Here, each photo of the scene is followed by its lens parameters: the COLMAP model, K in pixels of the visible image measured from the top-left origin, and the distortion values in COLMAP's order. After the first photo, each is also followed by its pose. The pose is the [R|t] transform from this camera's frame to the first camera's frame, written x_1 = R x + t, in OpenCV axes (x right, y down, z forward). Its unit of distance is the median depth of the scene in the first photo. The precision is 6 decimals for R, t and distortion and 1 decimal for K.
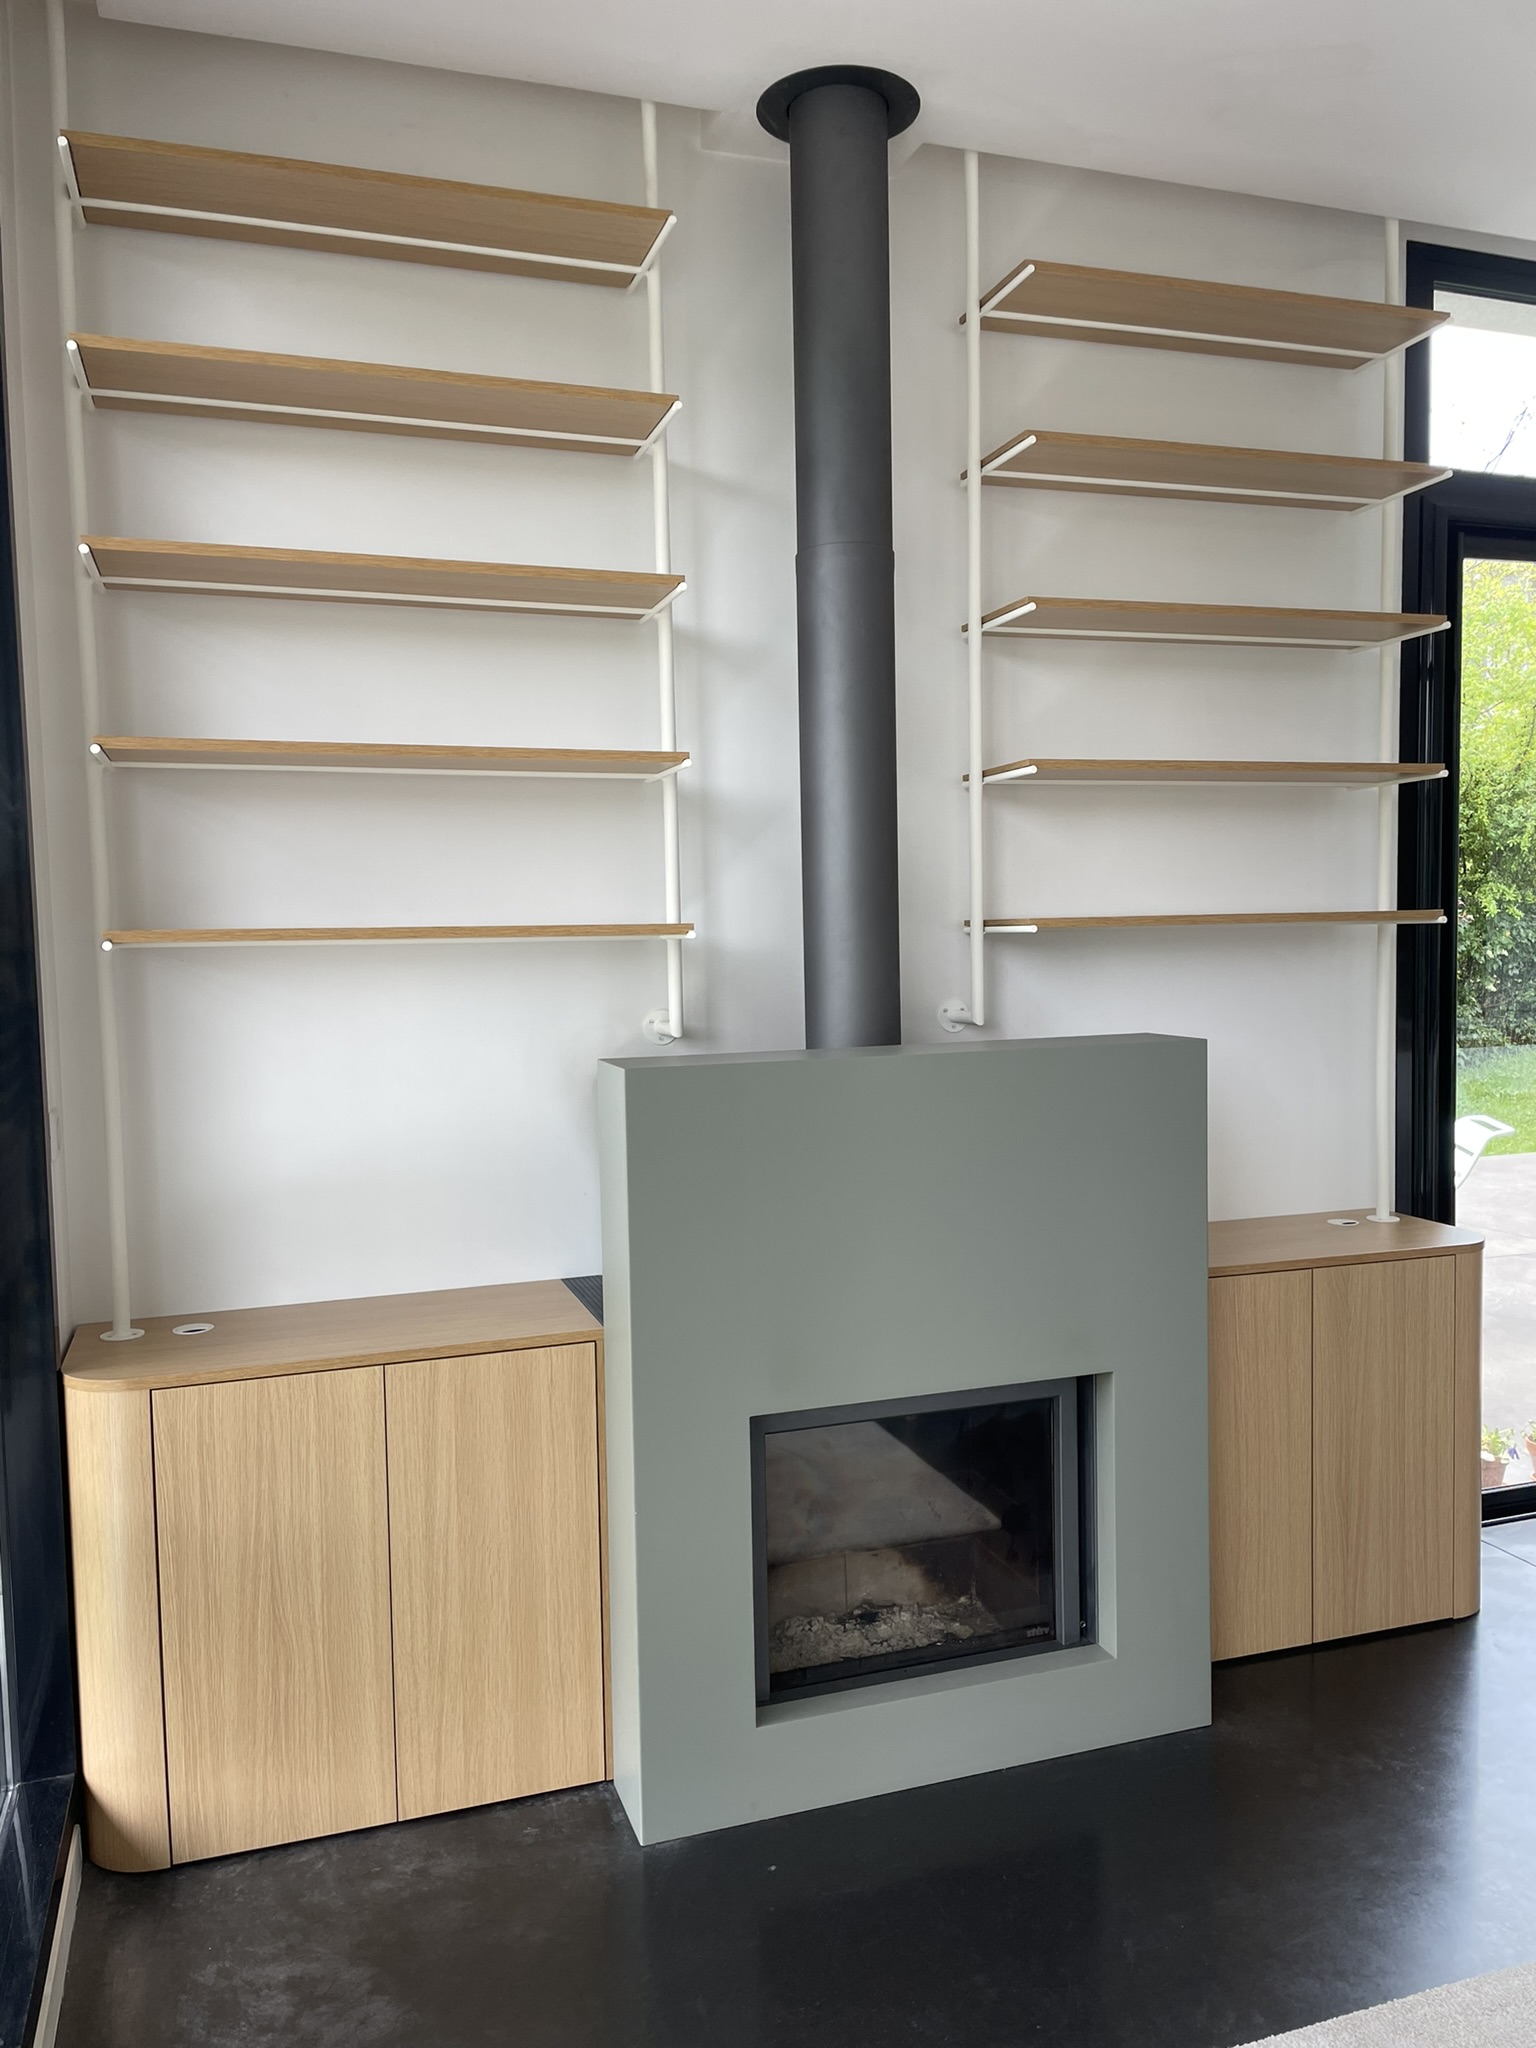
lens RADIAL K [[1553.6, 0, 768.0], [0, 1553.6, 1024.0], [0, 0, 1]] dist [0.065835, -0.079813]
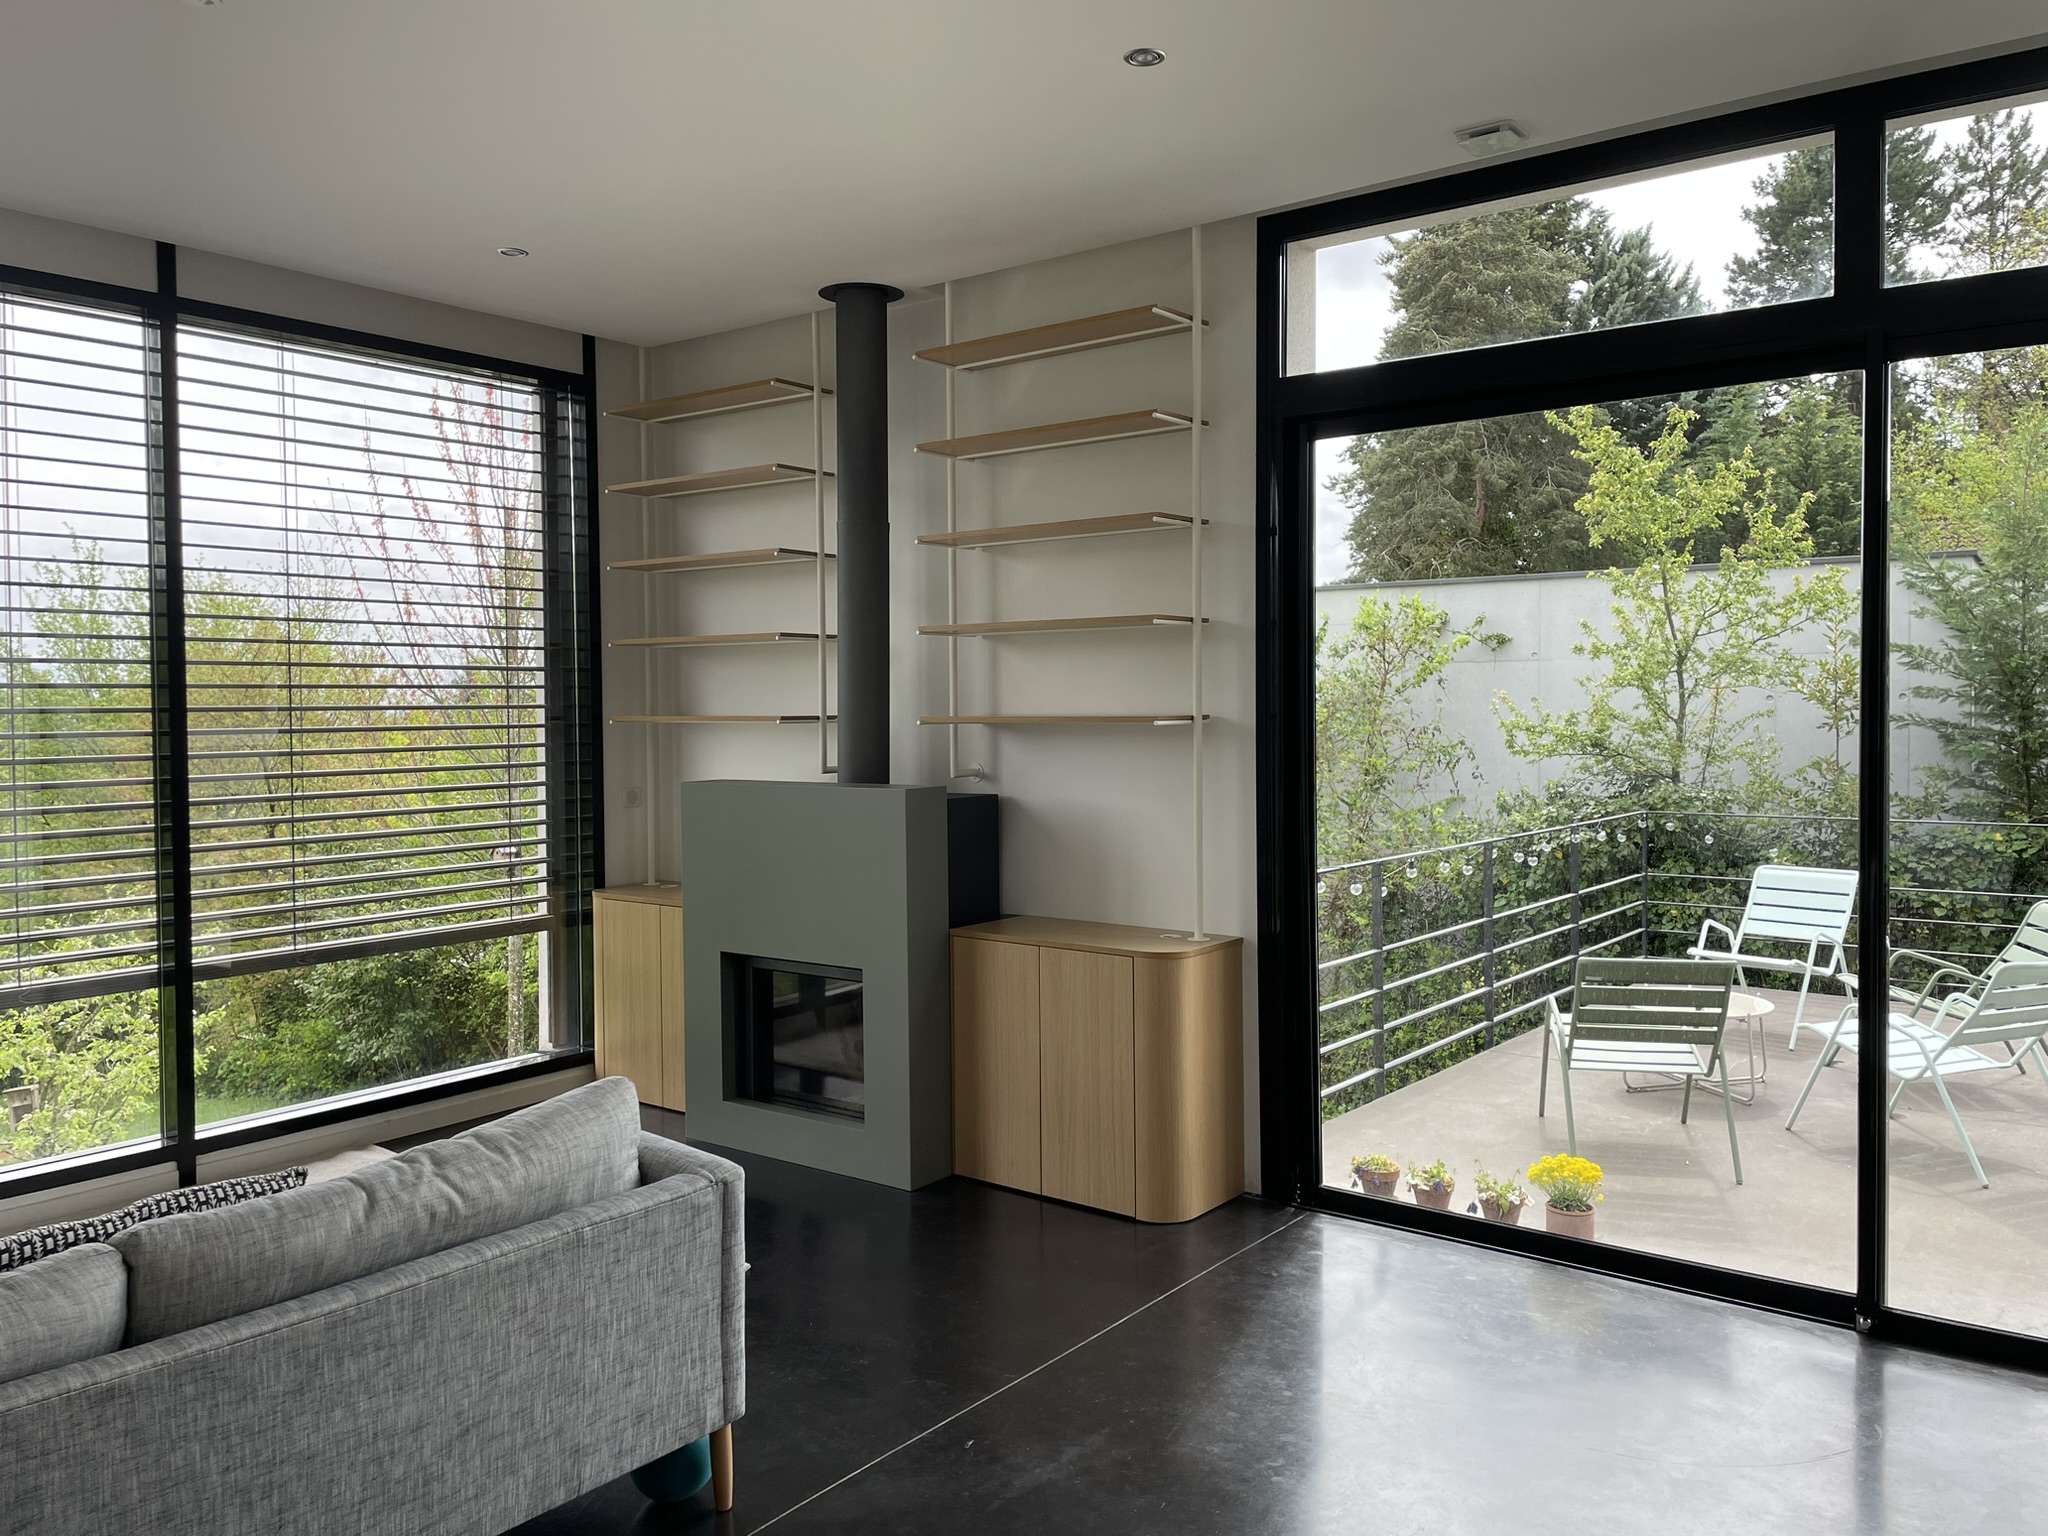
lens RADIAL K [[1536.4, 0, 1045.0], [0, 1536.4, 739.2], [0, 0, 1]] dist [0.082122, -0.125291]
pose [[0.558602, 0.031197, -0.828849, 1.735065], [-0.056542, 0.998400, -0.000528, -0.051660], [0.827507, 0.047159, 0.559472, 0.158498]]
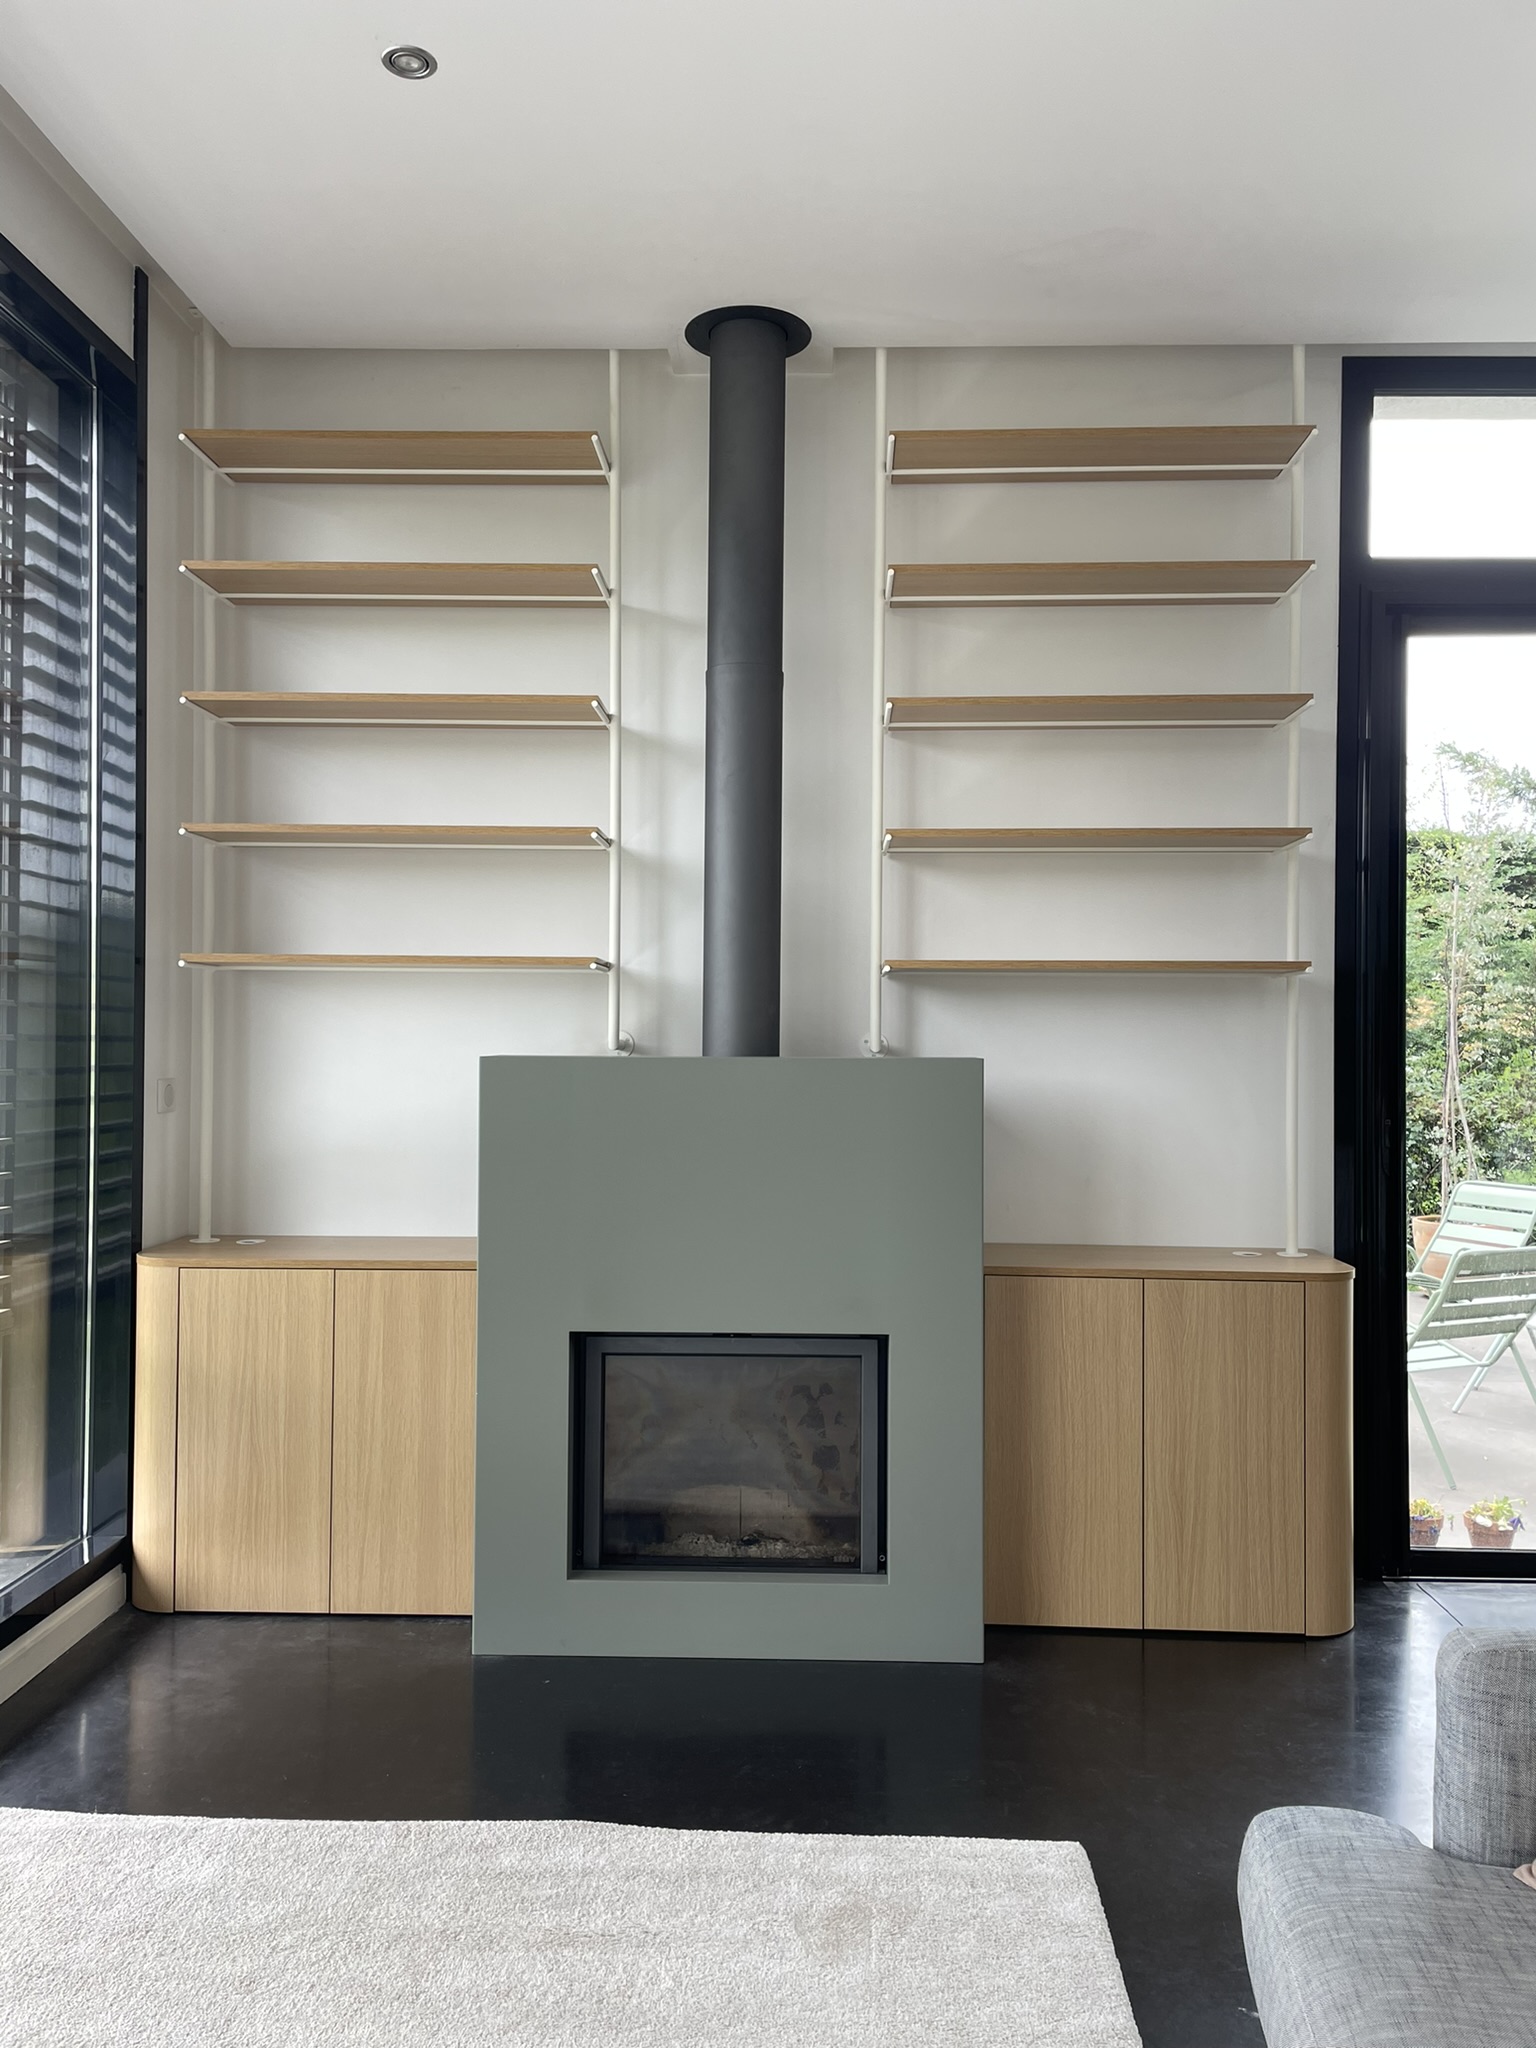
lens RADIAL K [[1556.6, 0, 790.1], [0, 1556.6, 1013.2], [0, 0, 1]] dist [0.040427, -0.004186]
pose [[0.934926, 0.018830, -0.354344, 0.543983], [-0.046319, 0.996523, -0.069254, 0.061767], [0.351808, 0.081160, 0.932547, -0.144956]]
